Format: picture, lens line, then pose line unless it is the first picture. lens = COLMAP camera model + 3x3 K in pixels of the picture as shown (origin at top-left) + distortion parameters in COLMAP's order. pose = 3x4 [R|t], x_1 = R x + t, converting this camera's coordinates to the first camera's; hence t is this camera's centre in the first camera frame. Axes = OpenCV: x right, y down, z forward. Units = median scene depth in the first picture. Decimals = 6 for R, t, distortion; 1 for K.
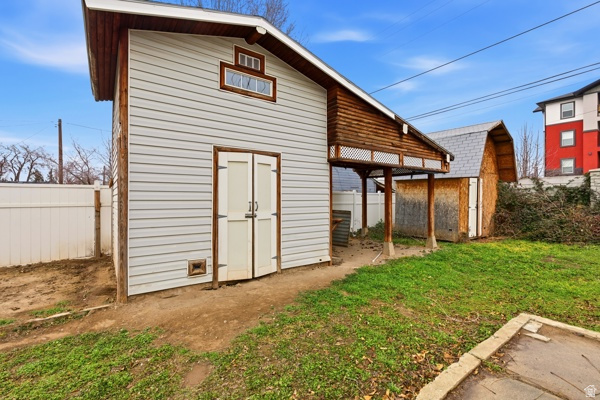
lens RADIAL K [[276.9, 0, 305.1], [0, 276.9, 199.4], [0, 0, 1]] dist [-0.002304, -0.000268]
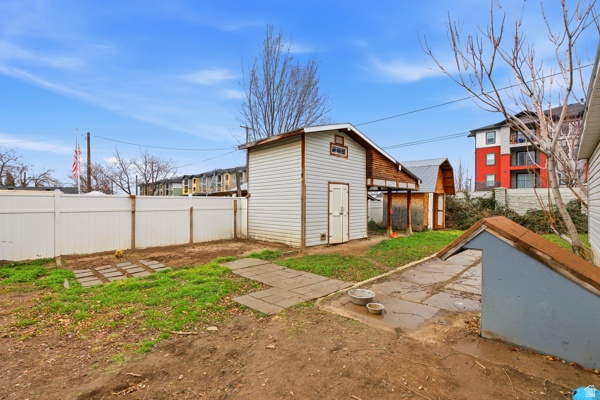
lens RADIAL K [[276.9, 0, 305.1], [0, 276.9, 199.4], [0, 0, 1]] dist [-0.002304, -0.000268]
pose [[0.988287, 0.007886, 0.152401, -0.551760], [-0.005556, 0.999861, -0.015712, -0.010376], [-0.152504, 0.014682, 0.988194, -0.738909]]
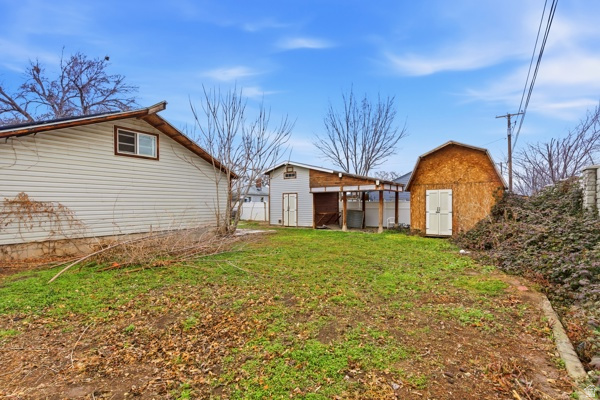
lens RADIAL K [[276.9, 0, 305.1], [0, 276.9, 199.4], [0, 0, 1]] dist [-0.002304, -0.000268]
pose [[0.296290, -0.017439, -0.954939, 2.490494], [0.001757, 0.999842, -0.017714, -0.014990], [0.955096, 0.003571, 0.296274, 0.049237]]
